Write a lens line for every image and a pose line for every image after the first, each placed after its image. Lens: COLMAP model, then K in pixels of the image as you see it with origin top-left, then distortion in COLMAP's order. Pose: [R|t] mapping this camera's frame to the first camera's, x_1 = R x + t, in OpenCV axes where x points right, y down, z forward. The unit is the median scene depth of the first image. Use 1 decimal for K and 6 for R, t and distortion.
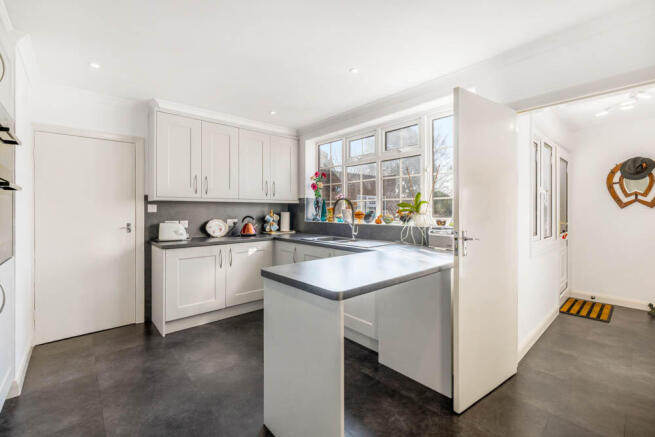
lens RADIAL K [[282.1, 0, 330.1], [0, 282.1, 211.9], [0, 0, 1]] dist [0.001937, 0.000078]
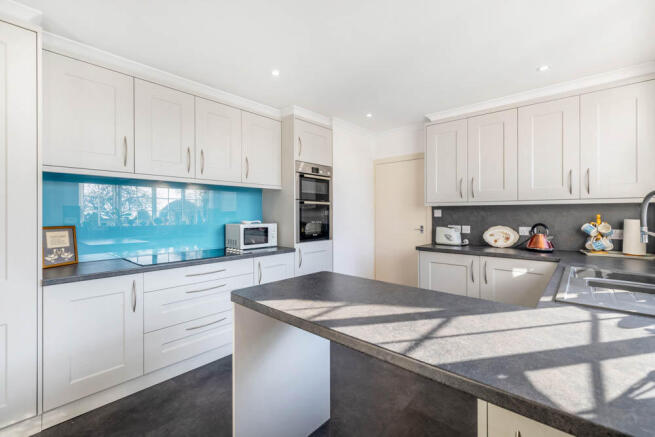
lens RADIAL K [[282.1, 0, 330.1], [0, 282.1, 211.9], [0, 0, 1]] dist [0.001937, 0.000078]
pose [[0.110603, -0.004357, -0.993855, 0.378319], [-0.006700, 0.999964, -0.005130, -0.008460], [0.993842, 0.007226, 0.110570, 0.416166]]
